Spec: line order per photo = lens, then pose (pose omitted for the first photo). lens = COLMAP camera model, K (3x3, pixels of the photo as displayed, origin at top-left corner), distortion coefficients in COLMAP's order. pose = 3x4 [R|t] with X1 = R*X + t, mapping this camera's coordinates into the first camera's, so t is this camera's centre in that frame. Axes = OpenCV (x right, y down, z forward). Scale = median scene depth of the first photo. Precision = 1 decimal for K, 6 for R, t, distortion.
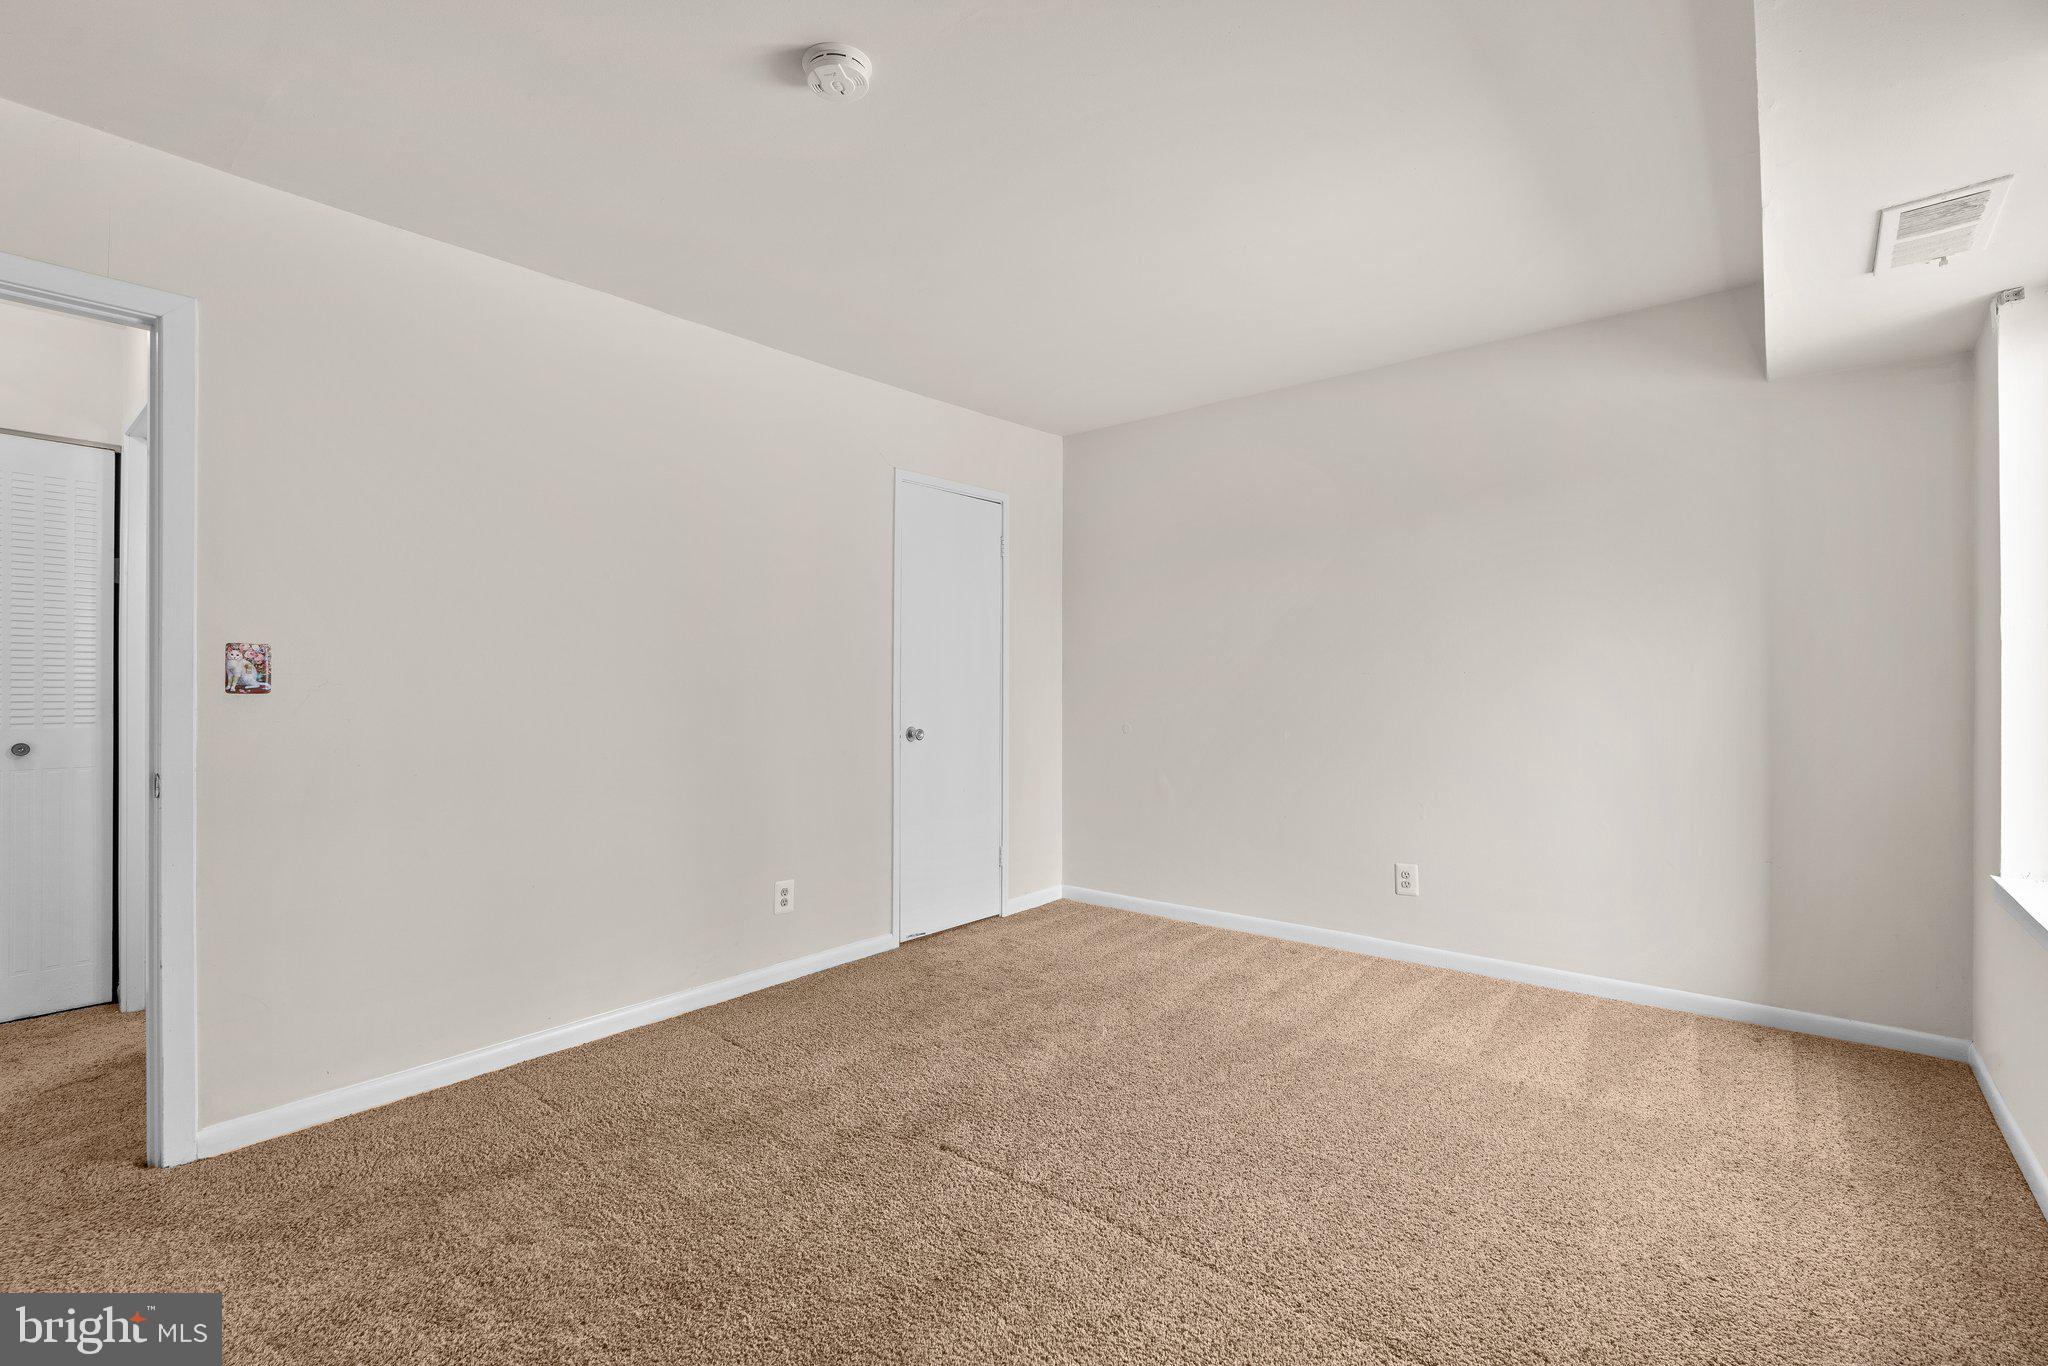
lens RADIAL K [[932.2, 0, 1011.0], [0, 932.2, 685.9], [0, 0, 1]] dist [-0.004218, 0.000709]
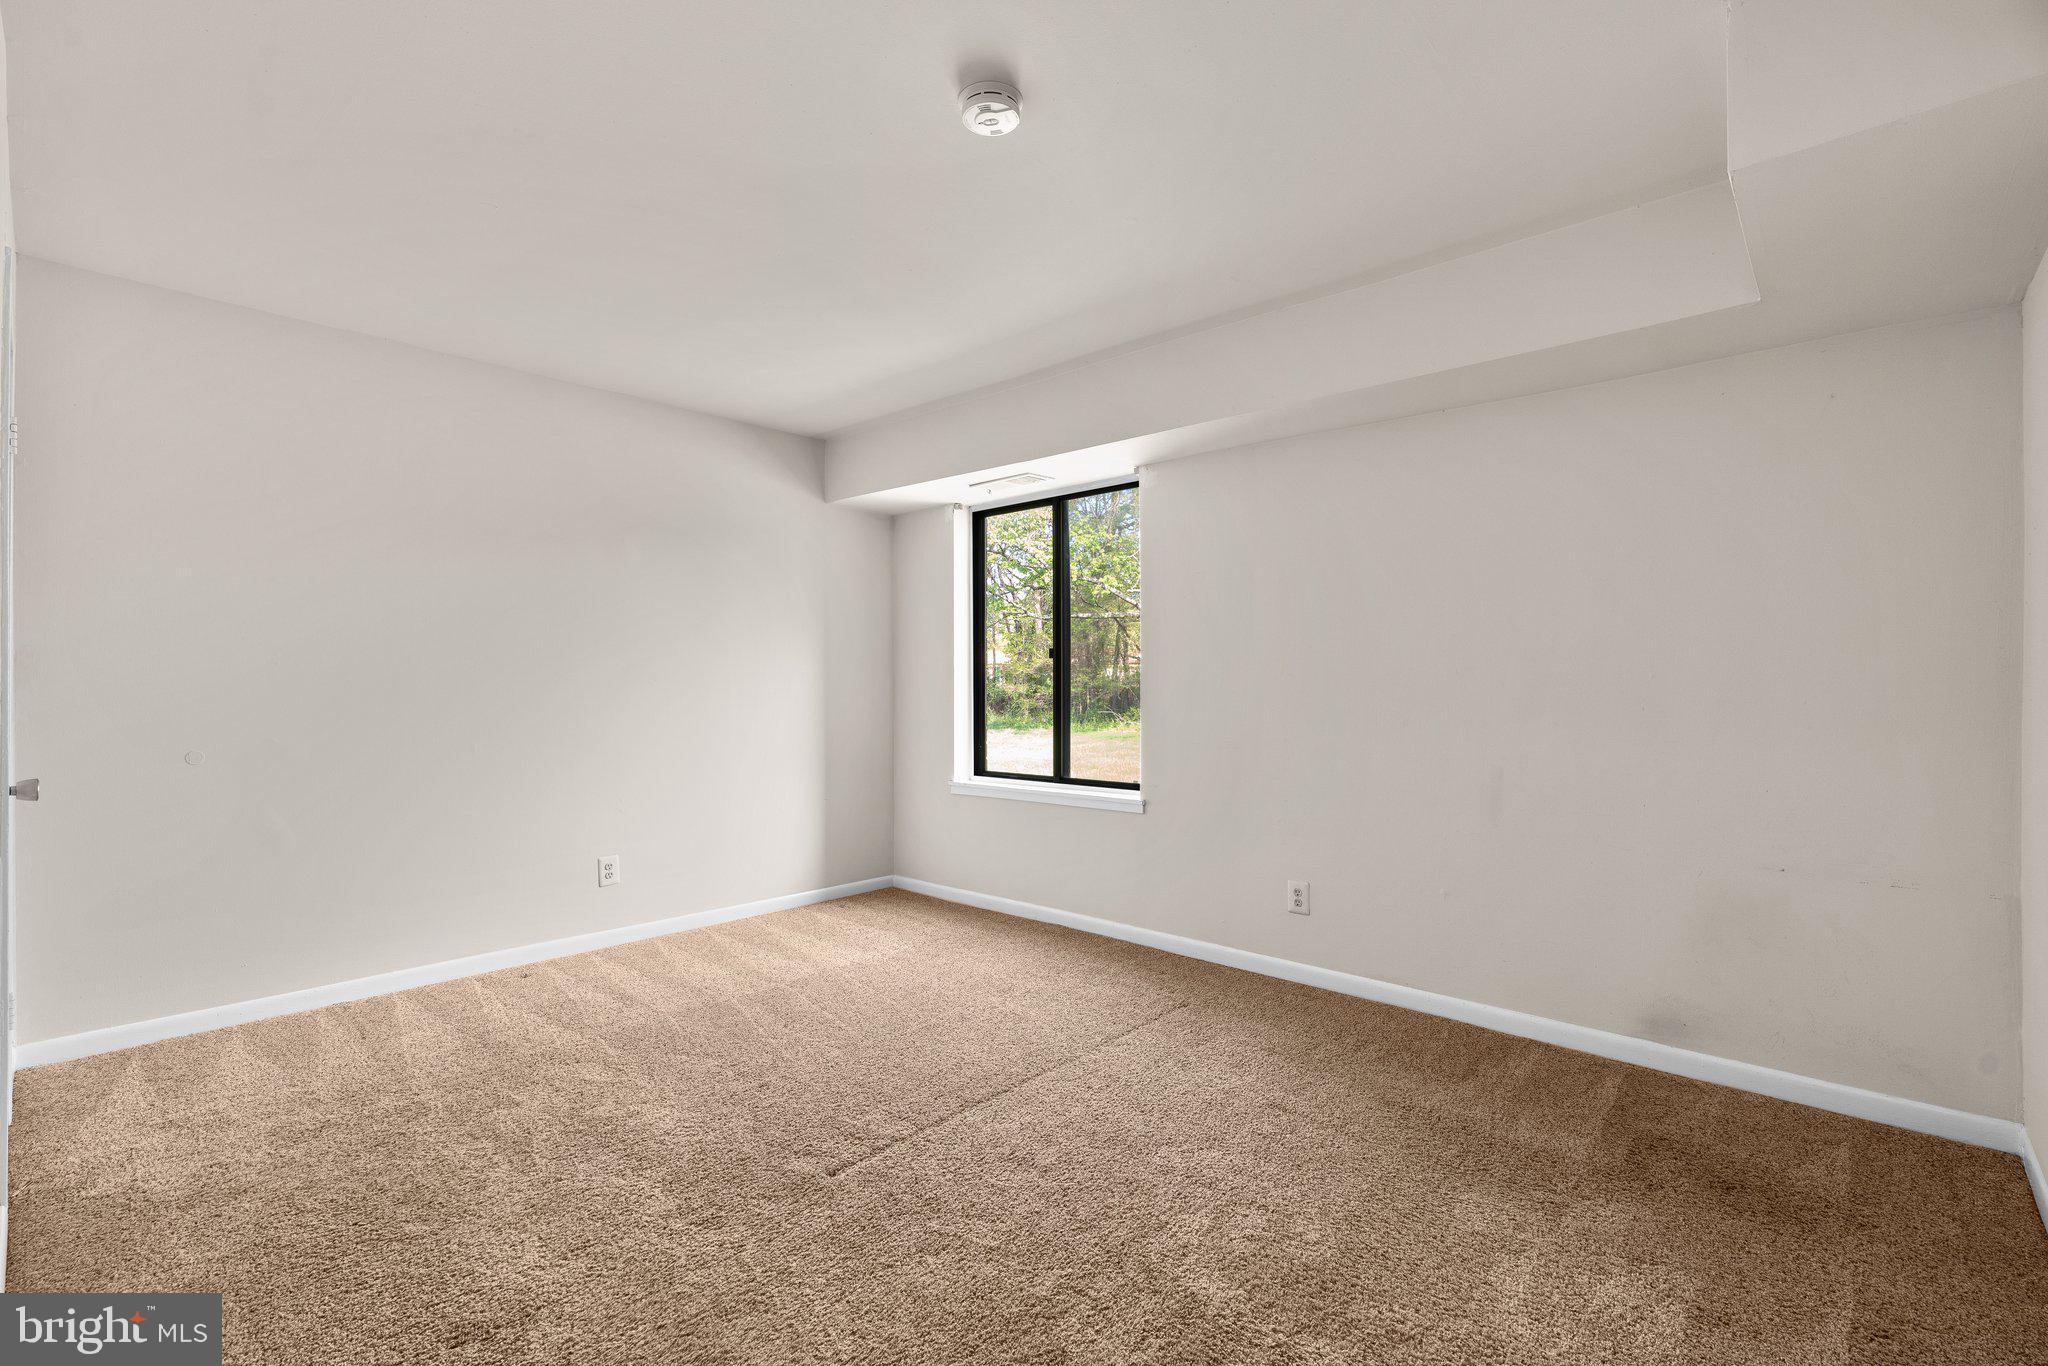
lens RADIAL K [[932.2, 0, 1011.0], [0, 932.2, 685.9], [0, 0, 1]] dist [-0.004218, 0.000709]
pose [[0.064510, -0.001001, 0.997917, -0.691302], [0.007541, 0.999971, 0.000515, -0.003705], [-0.997889, 0.007492, 0.064516, 0.515116]]
